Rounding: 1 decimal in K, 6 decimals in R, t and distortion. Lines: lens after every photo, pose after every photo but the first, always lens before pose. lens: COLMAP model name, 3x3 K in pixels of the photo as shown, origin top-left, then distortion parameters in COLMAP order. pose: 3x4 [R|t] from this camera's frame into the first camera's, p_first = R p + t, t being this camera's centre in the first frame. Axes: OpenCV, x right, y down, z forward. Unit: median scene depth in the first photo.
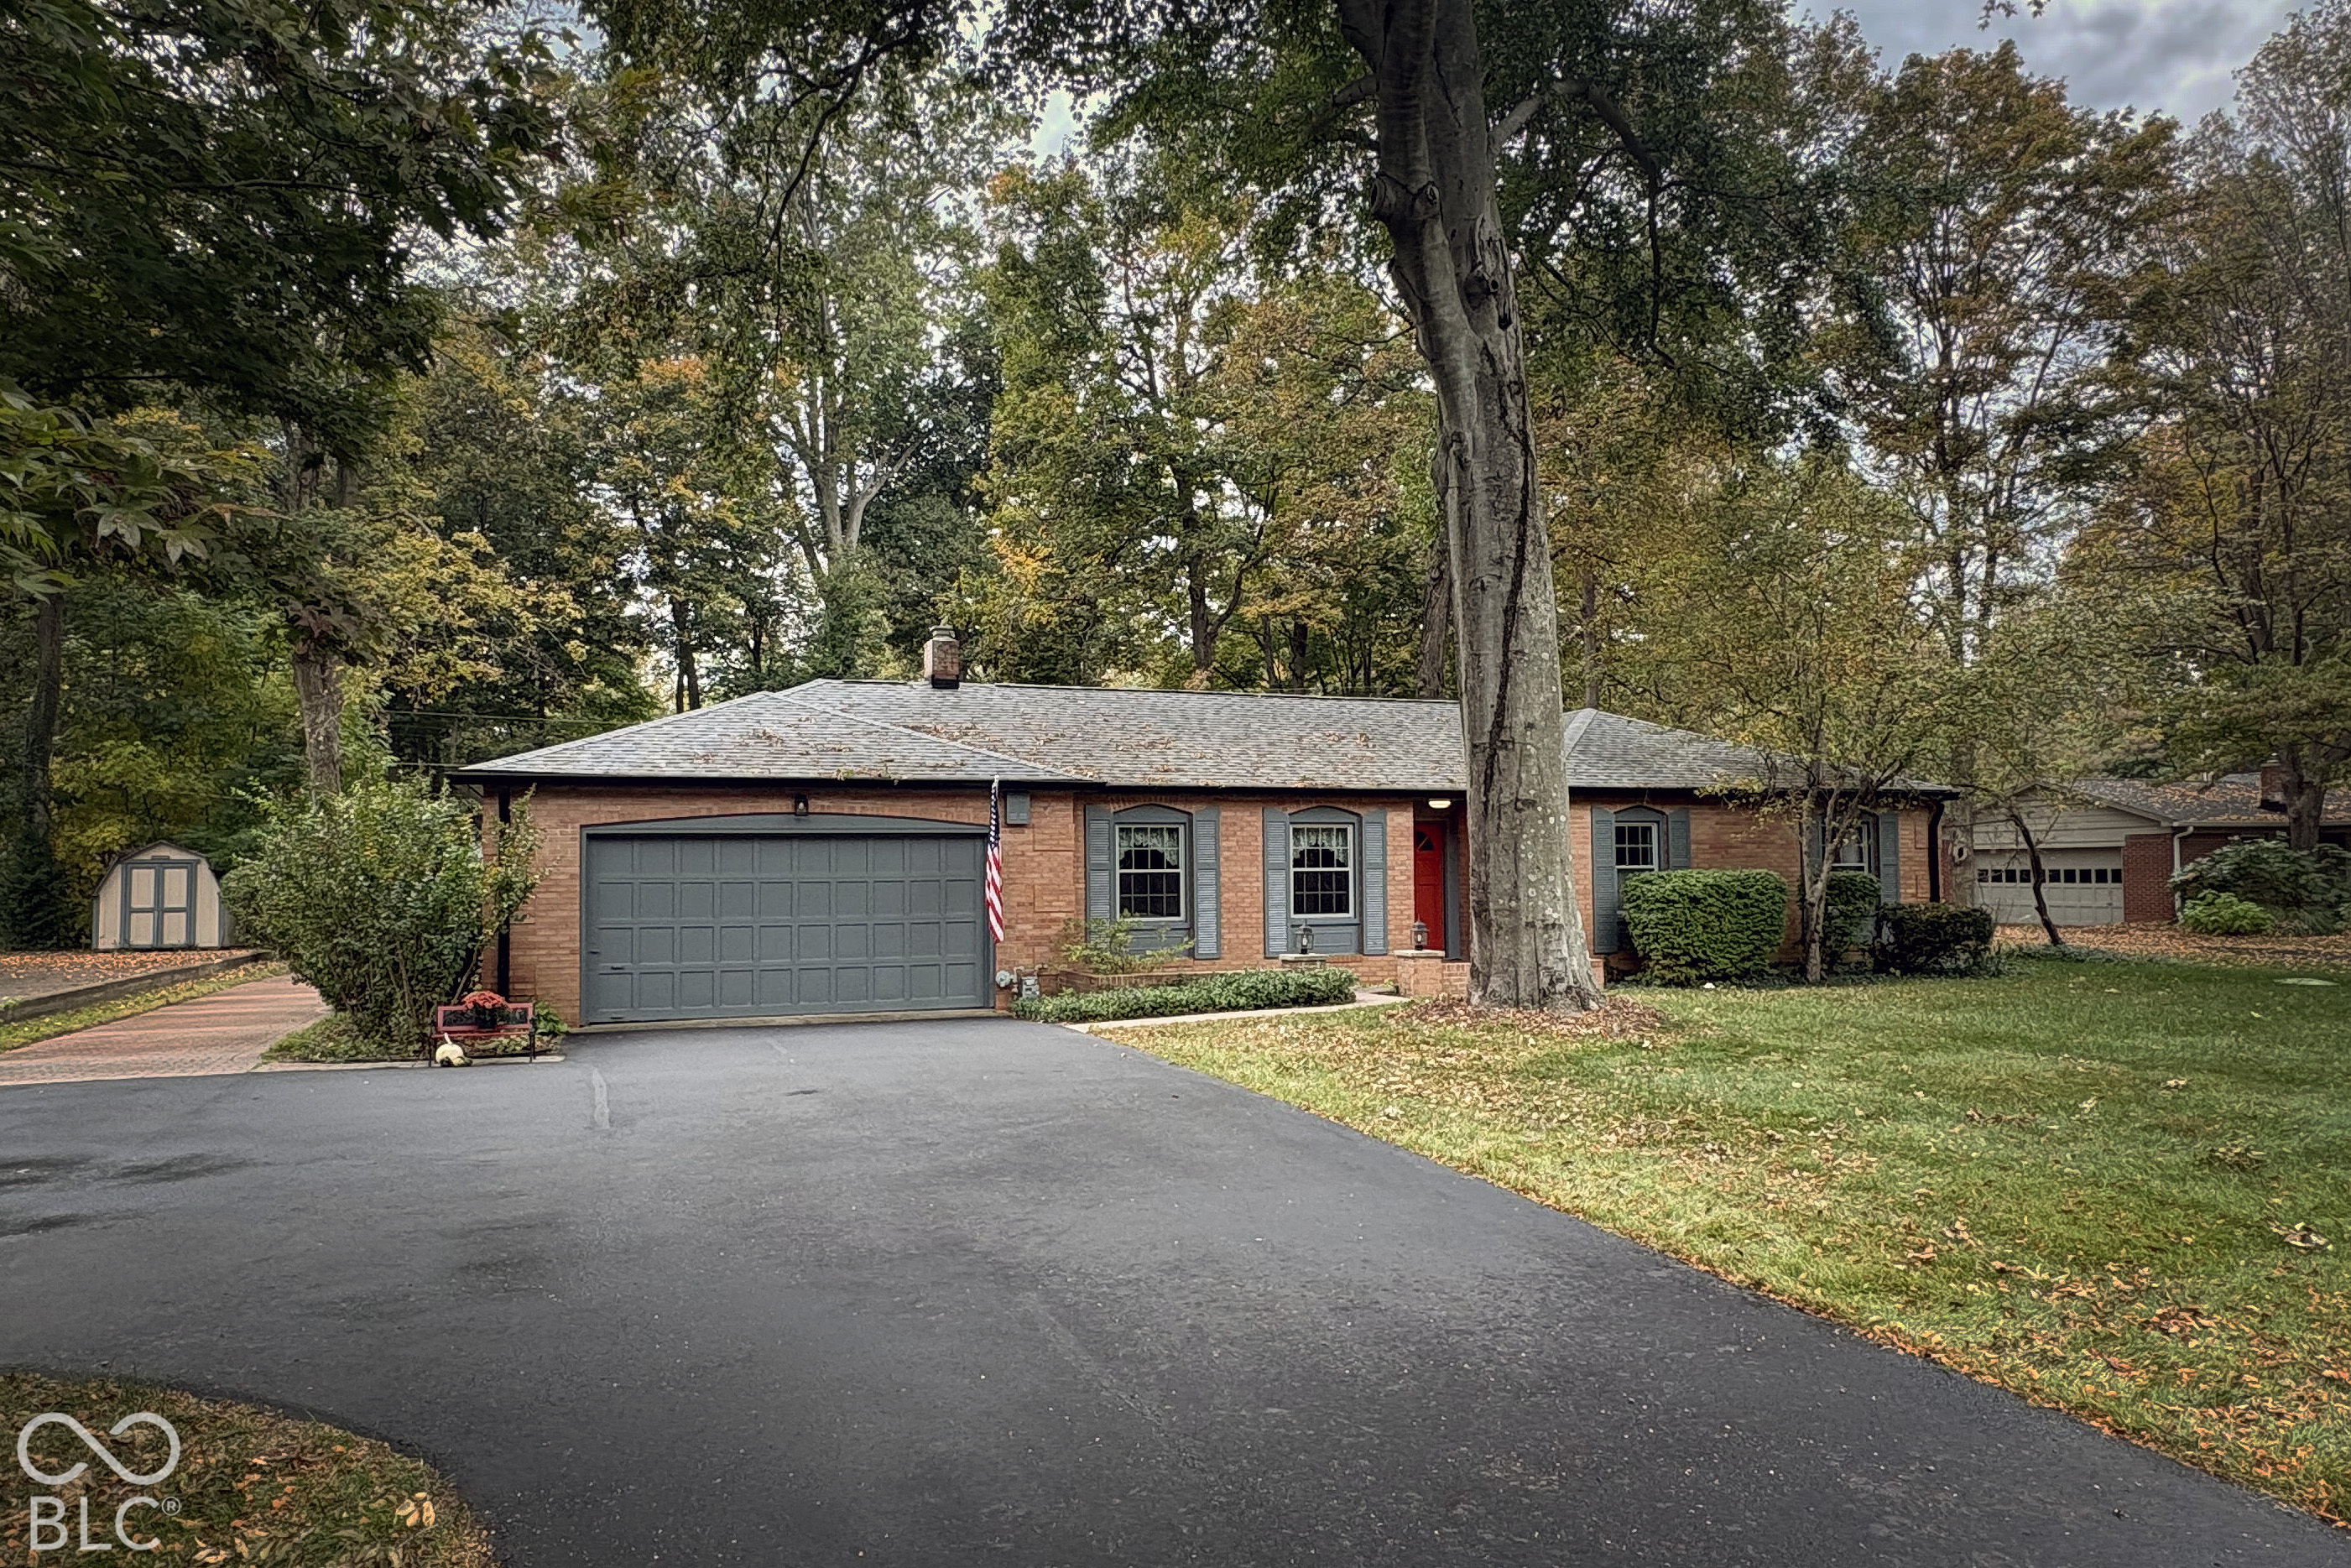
lens RADIAL K [[1491.4, 0, 1174.7], [0, 1491.4, 795.1], [0, 0, 1]] dist [-0.025907, -0.000232]
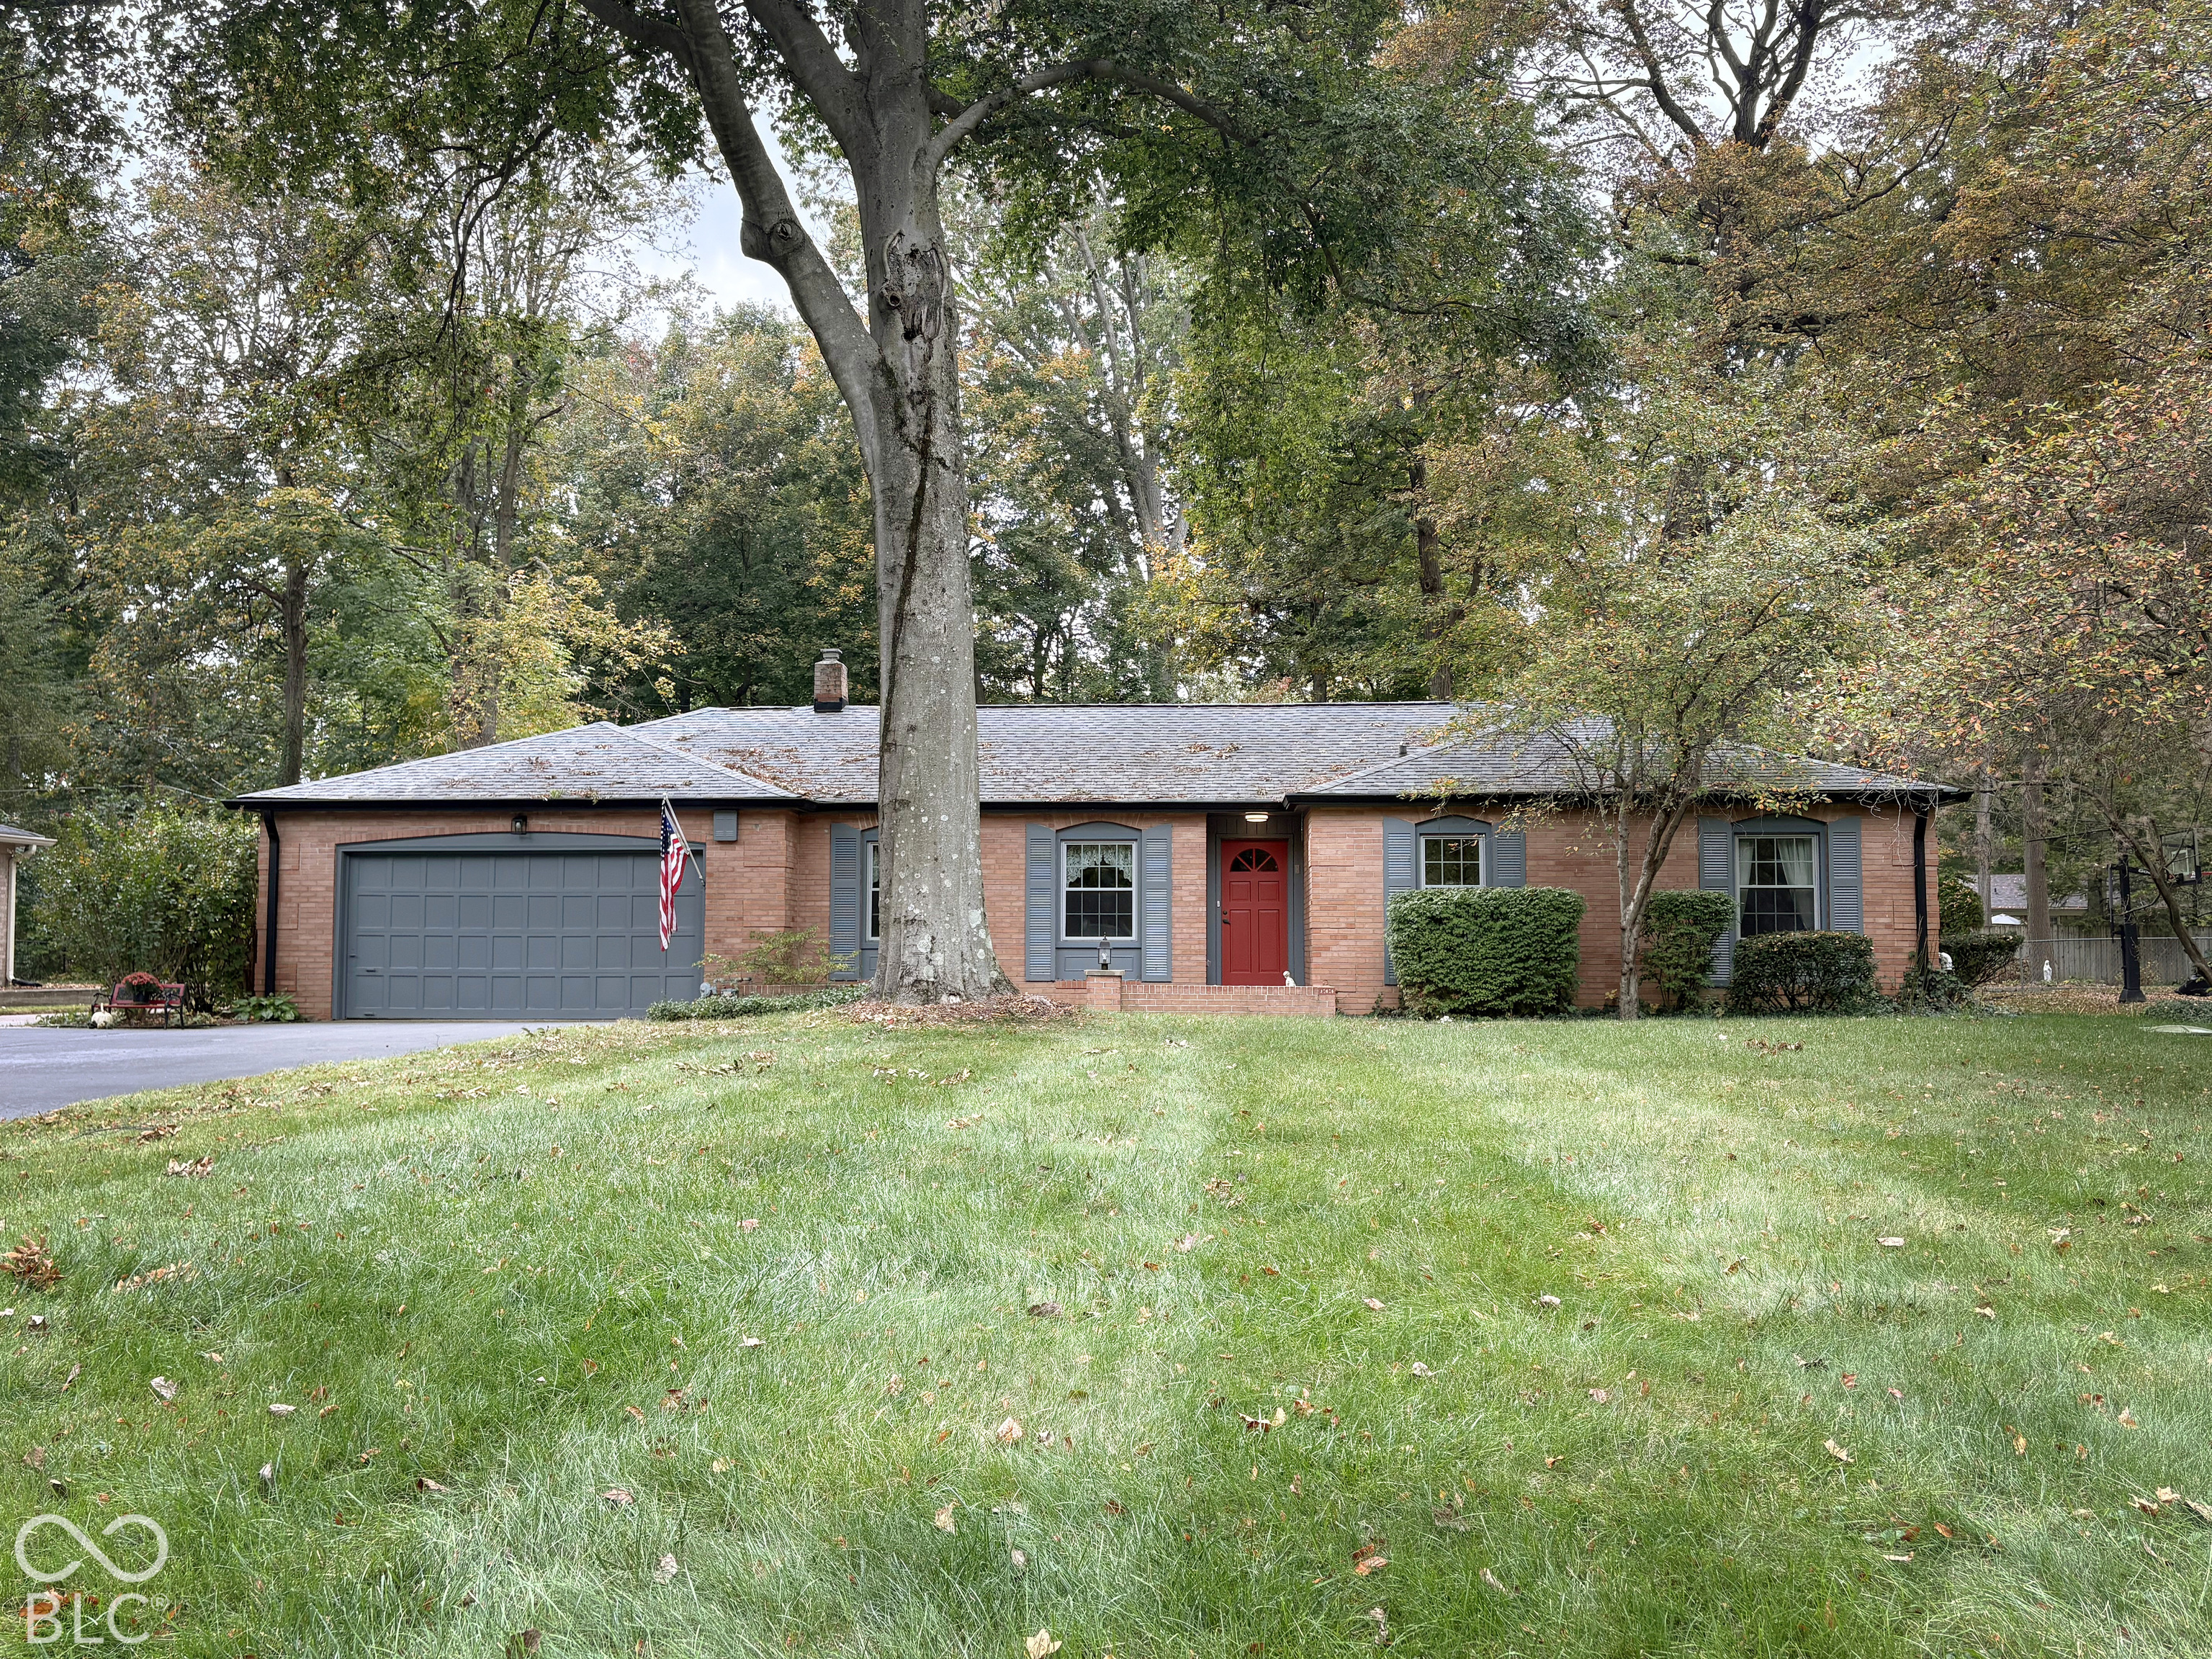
lens RADIAL K [[1930.6, 0, 1106.7], [0, 1930.6, 820.9], [0, 0, 1]] dist [0.061627, -0.004936]
pose [[0.912546, -0.017977, -0.408580, 0.720932], [0.012168, 0.999785, -0.016813, 0.033118], [0.408794, 0.010371, 0.912568, -0.128893]]
